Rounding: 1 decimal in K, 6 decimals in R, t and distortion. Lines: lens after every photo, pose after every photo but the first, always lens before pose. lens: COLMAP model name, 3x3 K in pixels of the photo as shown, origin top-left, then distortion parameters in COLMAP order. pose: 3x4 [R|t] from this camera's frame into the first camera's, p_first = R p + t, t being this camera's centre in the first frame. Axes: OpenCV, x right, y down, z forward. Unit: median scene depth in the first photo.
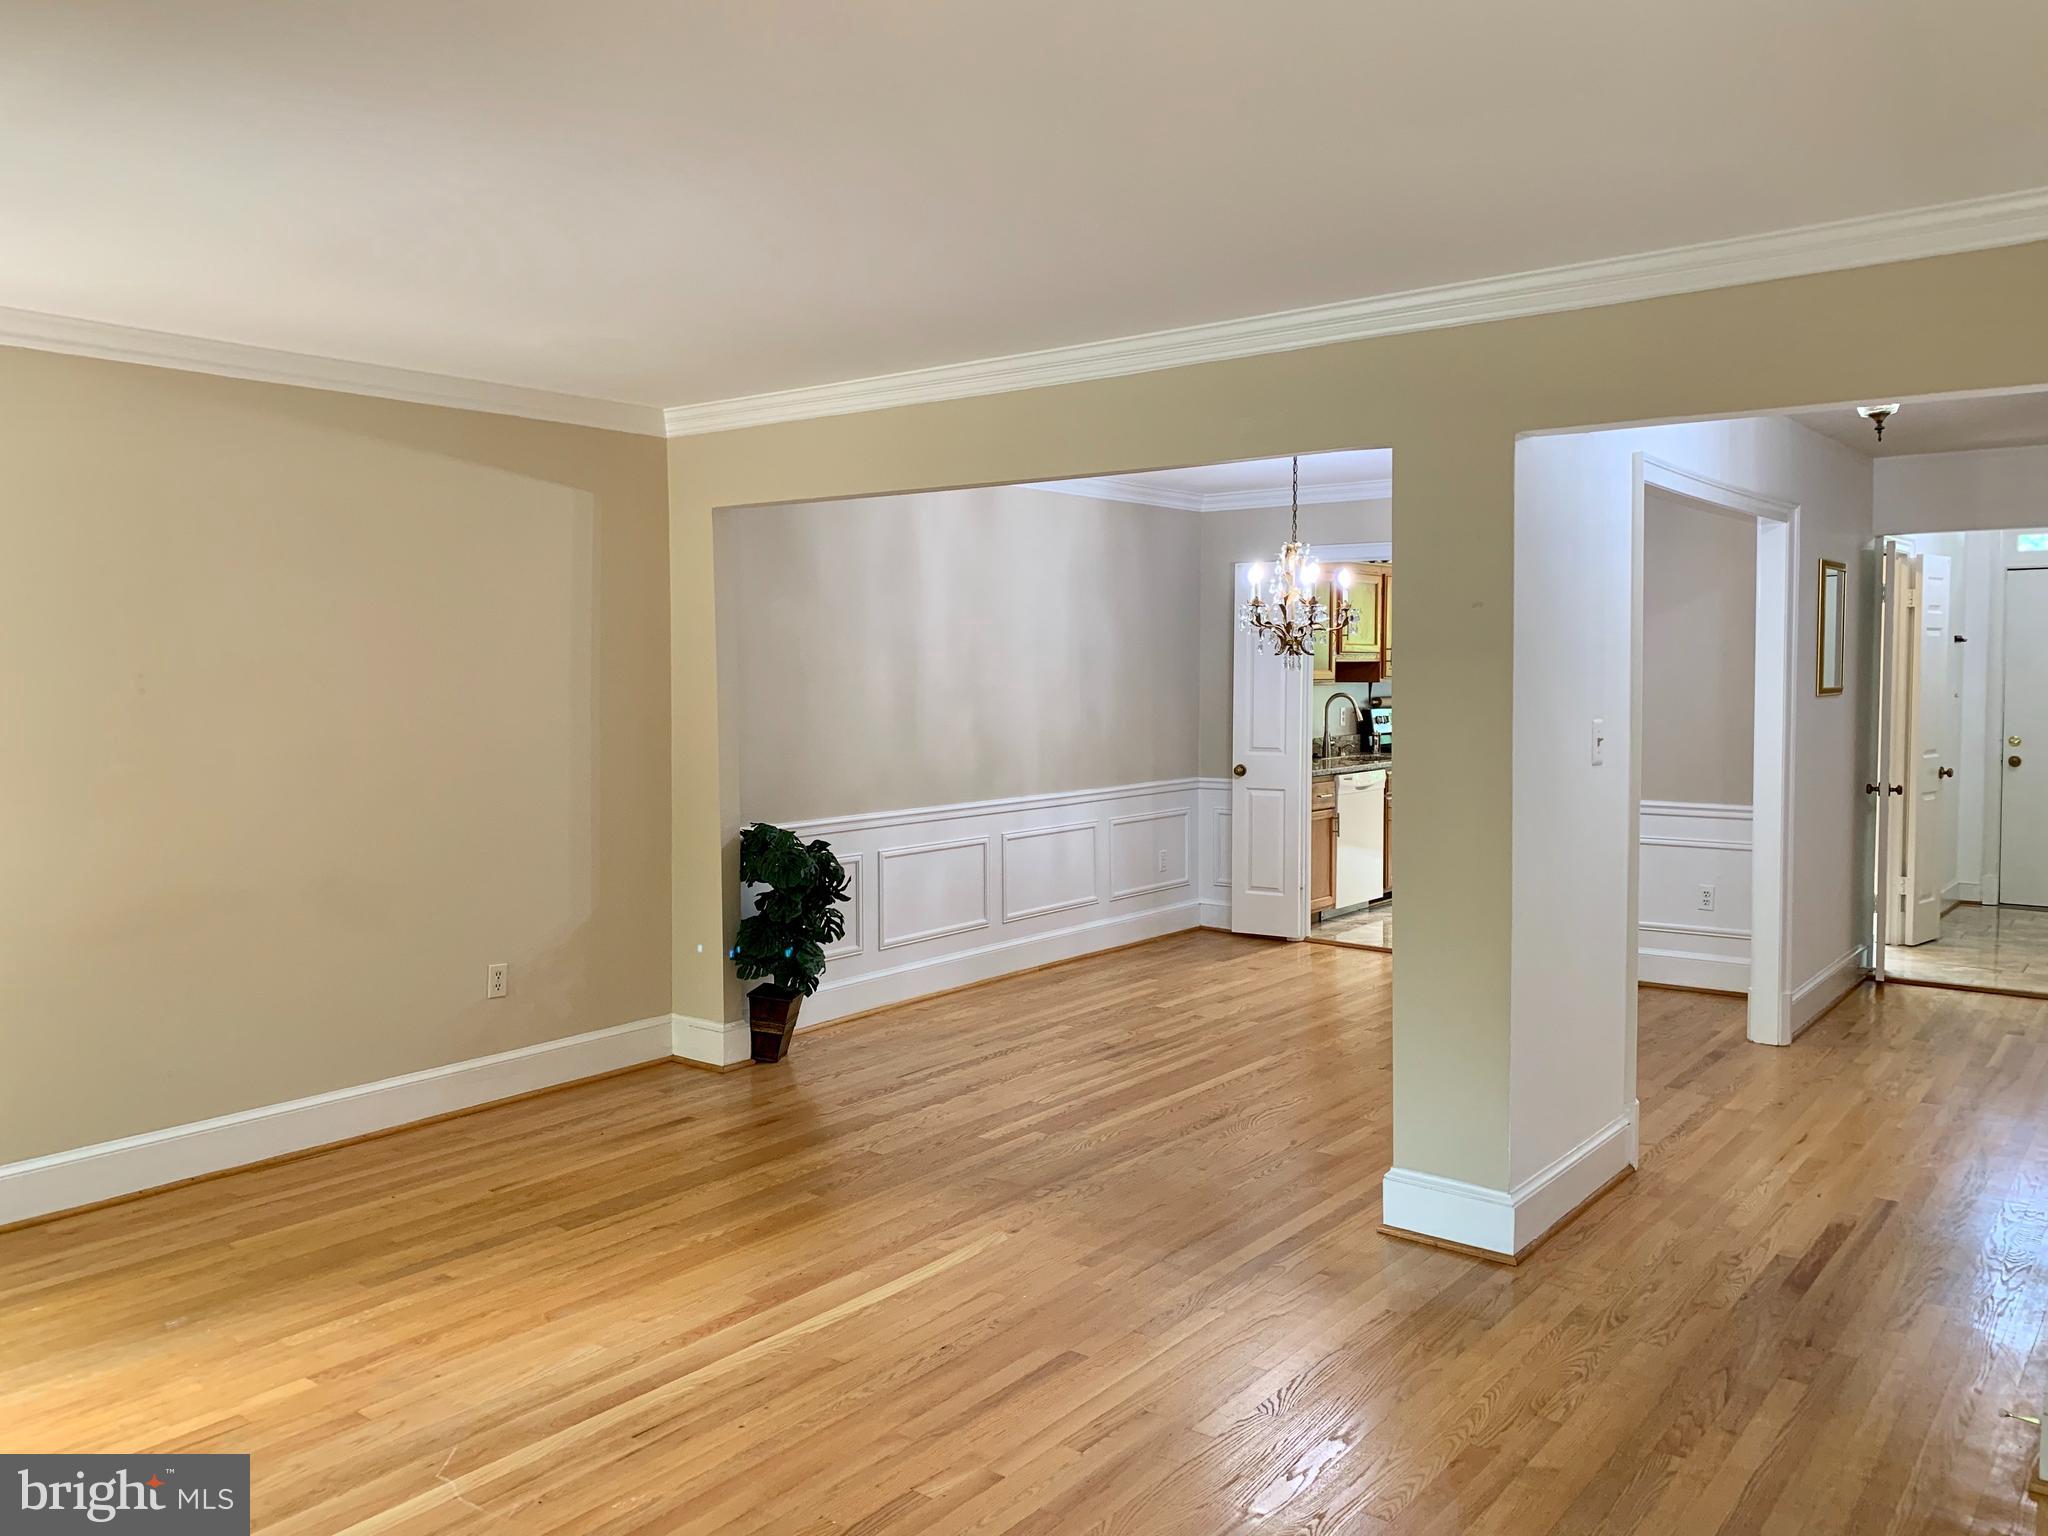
lens RADIAL K [[1546.3, 0, 1027.6], [0, 1546.3, 769.8], [0, 0, 1]] dist [0.044651, -0.054906]
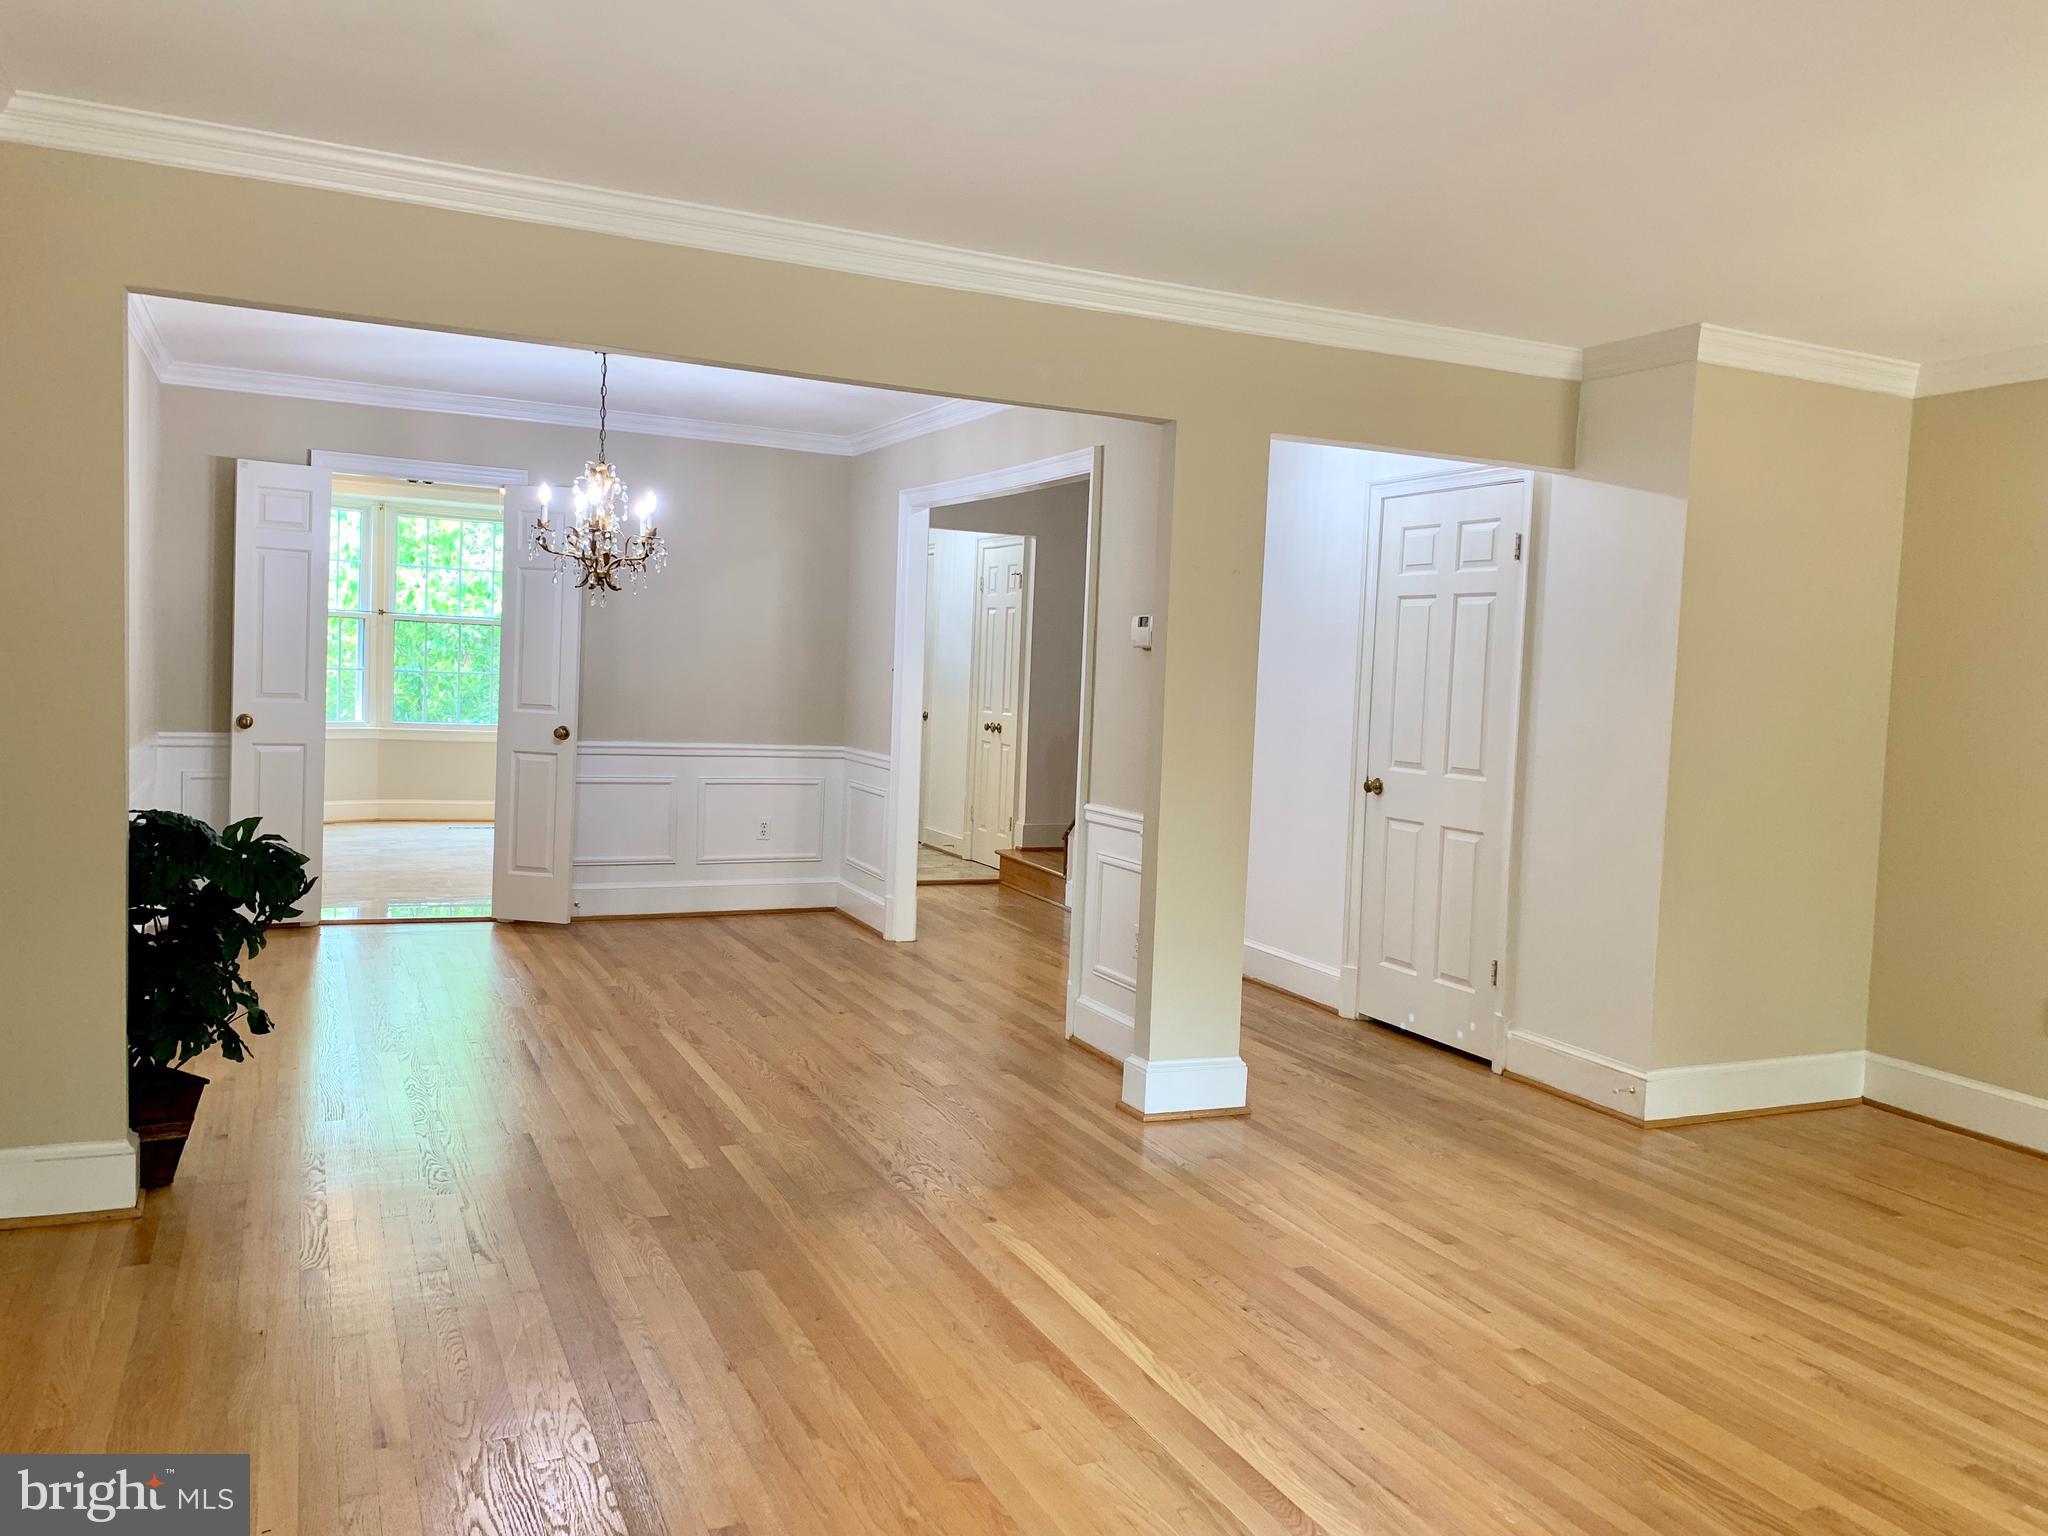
lens RADIAL K [[1546.3, 0, 1026.5], [0, 1546.3, 760.0], [0, 0, 1]] dist [0.044651, -0.054906]
pose [[0.460522, -0.033479, 0.887017, -0.824839], [0.010759, 0.999426, 0.032136, -0.001065], [-0.887583, -0.005255, 0.460618, 0.582401]]
